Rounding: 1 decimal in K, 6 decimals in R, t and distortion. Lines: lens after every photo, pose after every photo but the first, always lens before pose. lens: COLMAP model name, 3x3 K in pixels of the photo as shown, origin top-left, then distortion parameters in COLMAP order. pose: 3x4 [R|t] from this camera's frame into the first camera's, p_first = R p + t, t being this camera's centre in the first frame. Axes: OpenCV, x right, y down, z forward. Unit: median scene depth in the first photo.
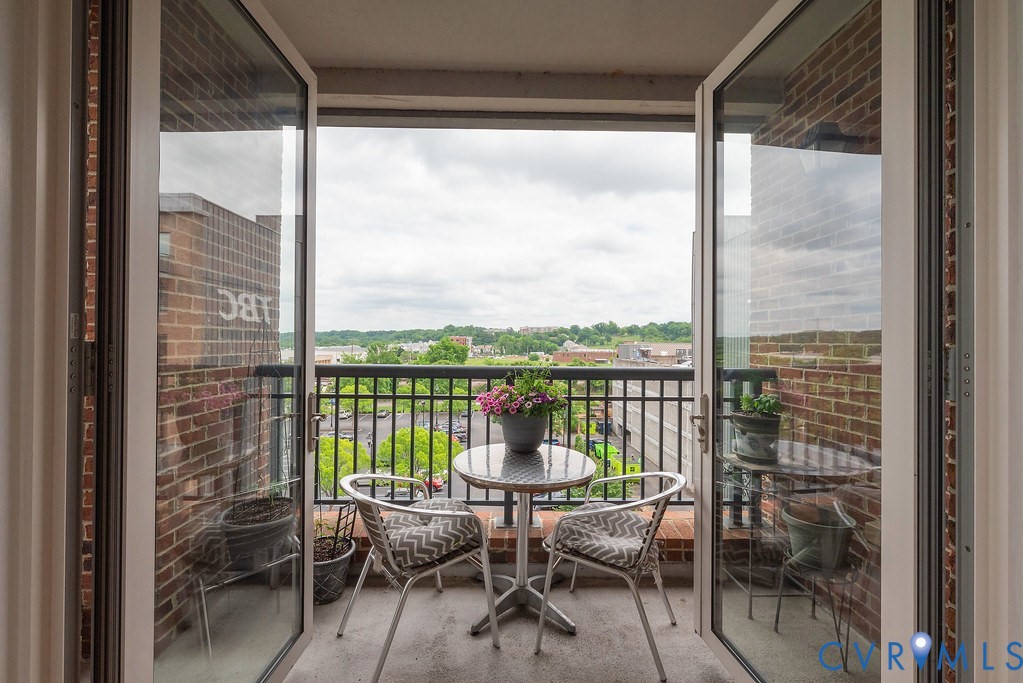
lens RADIAL K [[450.5, 0, 511.5], [0, 450.5, 341.5], [0, 0, 1]] dist [0.000639, 0.000062]
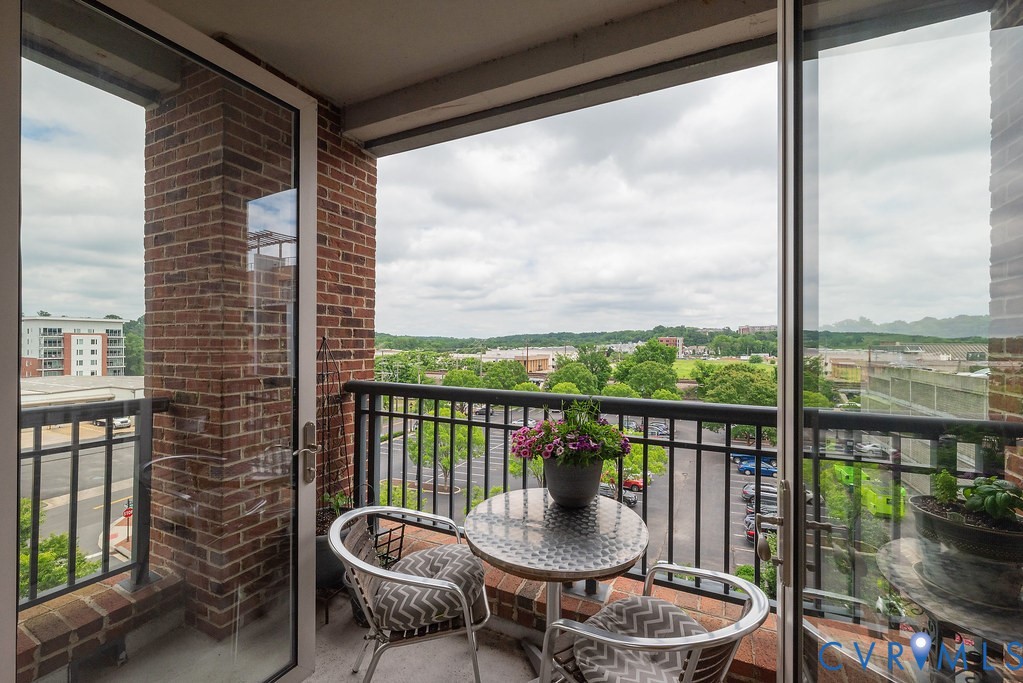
lens RADIAL K [[425.6, 0, 511.5], [0, 425.6, 341.5], [0, 0, 1]] dist [-0.000663, 0.000062]
pose [[0.890538, -0.003435, -0.454896, 0.270032], [0.002659, 0.999994, -0.002347, -0.042847], [0.454901, 0.000881, 0.890542, 0.272489]]
